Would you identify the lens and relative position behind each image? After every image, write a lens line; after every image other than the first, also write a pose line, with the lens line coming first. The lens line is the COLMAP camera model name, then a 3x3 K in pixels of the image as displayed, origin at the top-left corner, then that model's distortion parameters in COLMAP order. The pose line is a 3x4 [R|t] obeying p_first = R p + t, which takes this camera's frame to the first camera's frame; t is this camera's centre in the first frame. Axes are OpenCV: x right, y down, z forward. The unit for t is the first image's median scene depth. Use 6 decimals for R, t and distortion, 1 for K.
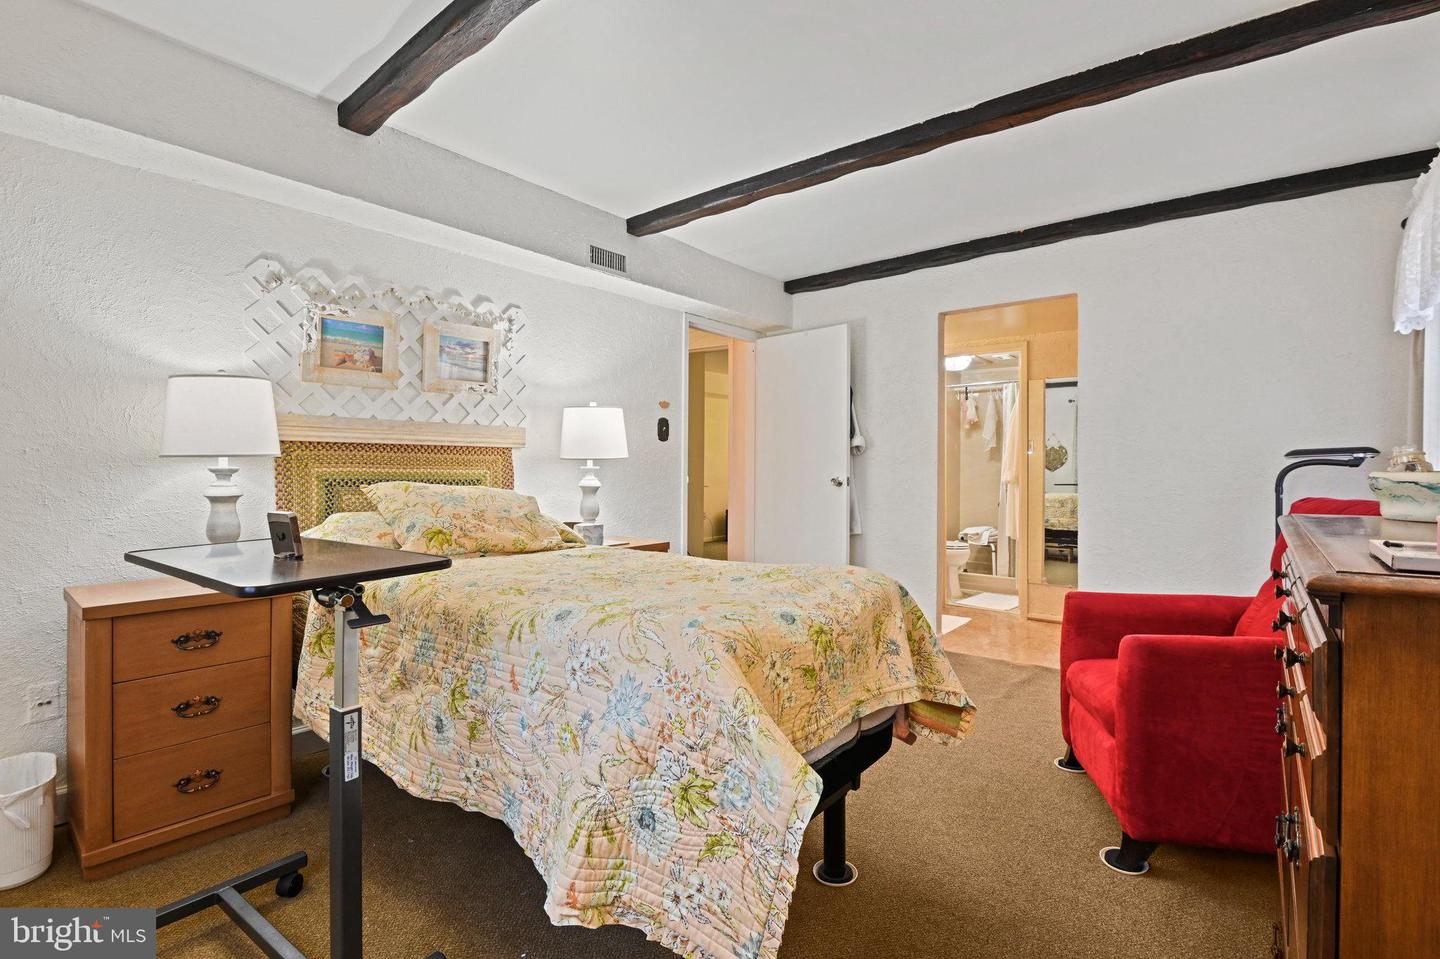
lens RADIAL K [[673.9, 0, 719.7], [0, 673.9, 474.7], [0, 0, 1]] dist [0.025836, 0.000138]
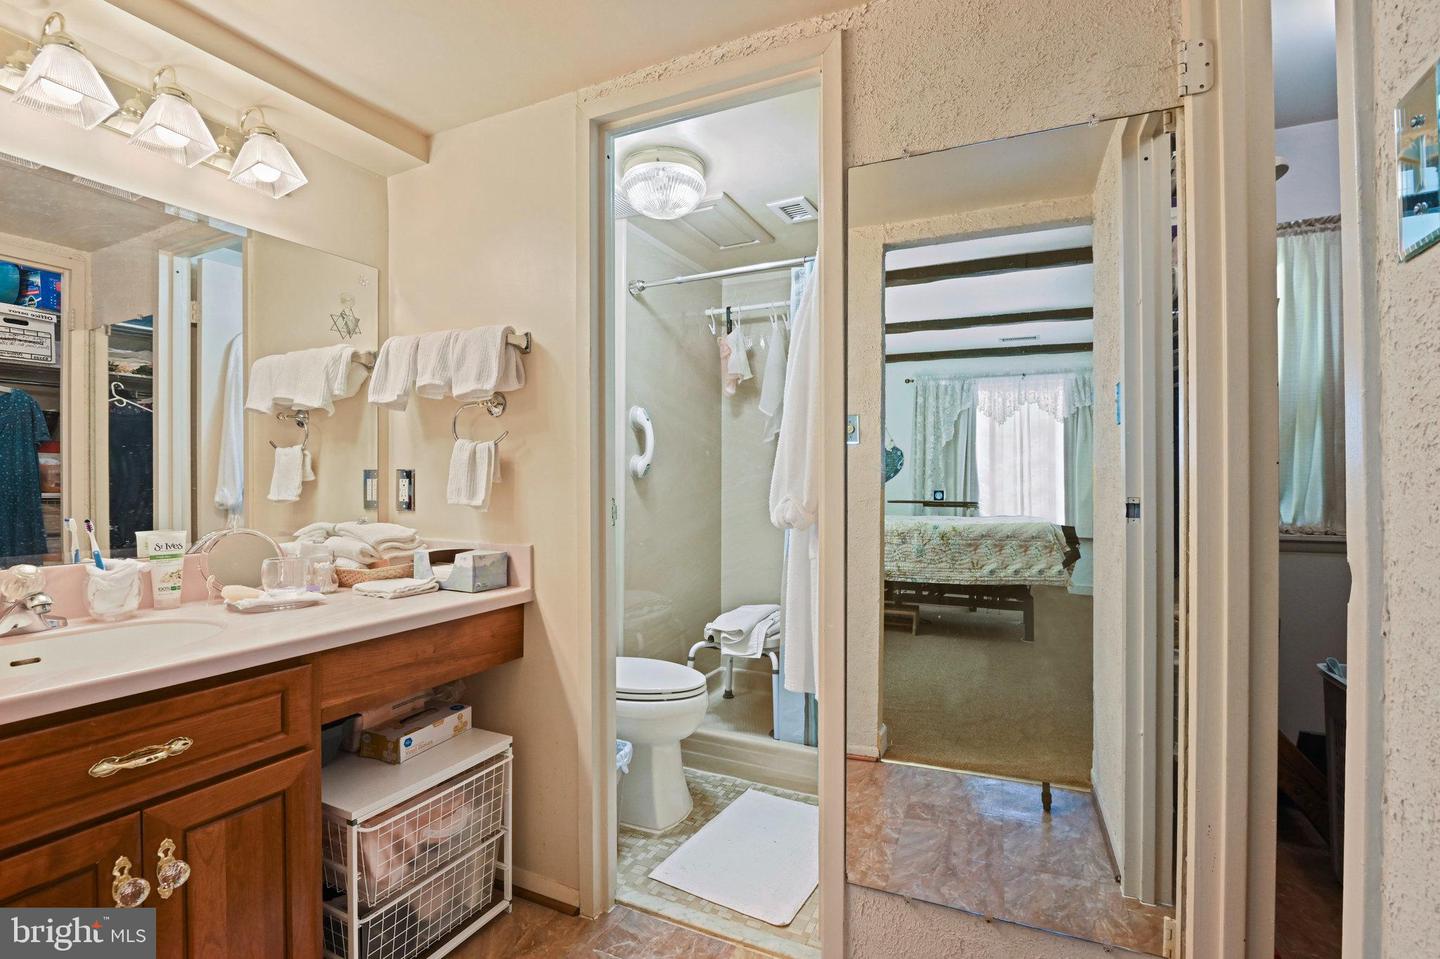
lens RADIAL K [[673.9, 0, 719.0], [0, 673.9, 480.8], [0, 0, 1]] dist [0.025836, 0.000138]
pose [[0.973771, -0.000358, 0.227528, 0.251665], [0.000701, 0.999999, -0.001431, -0.007761], [-0.227527, 0.001553, 0.973770, 0.544237]]
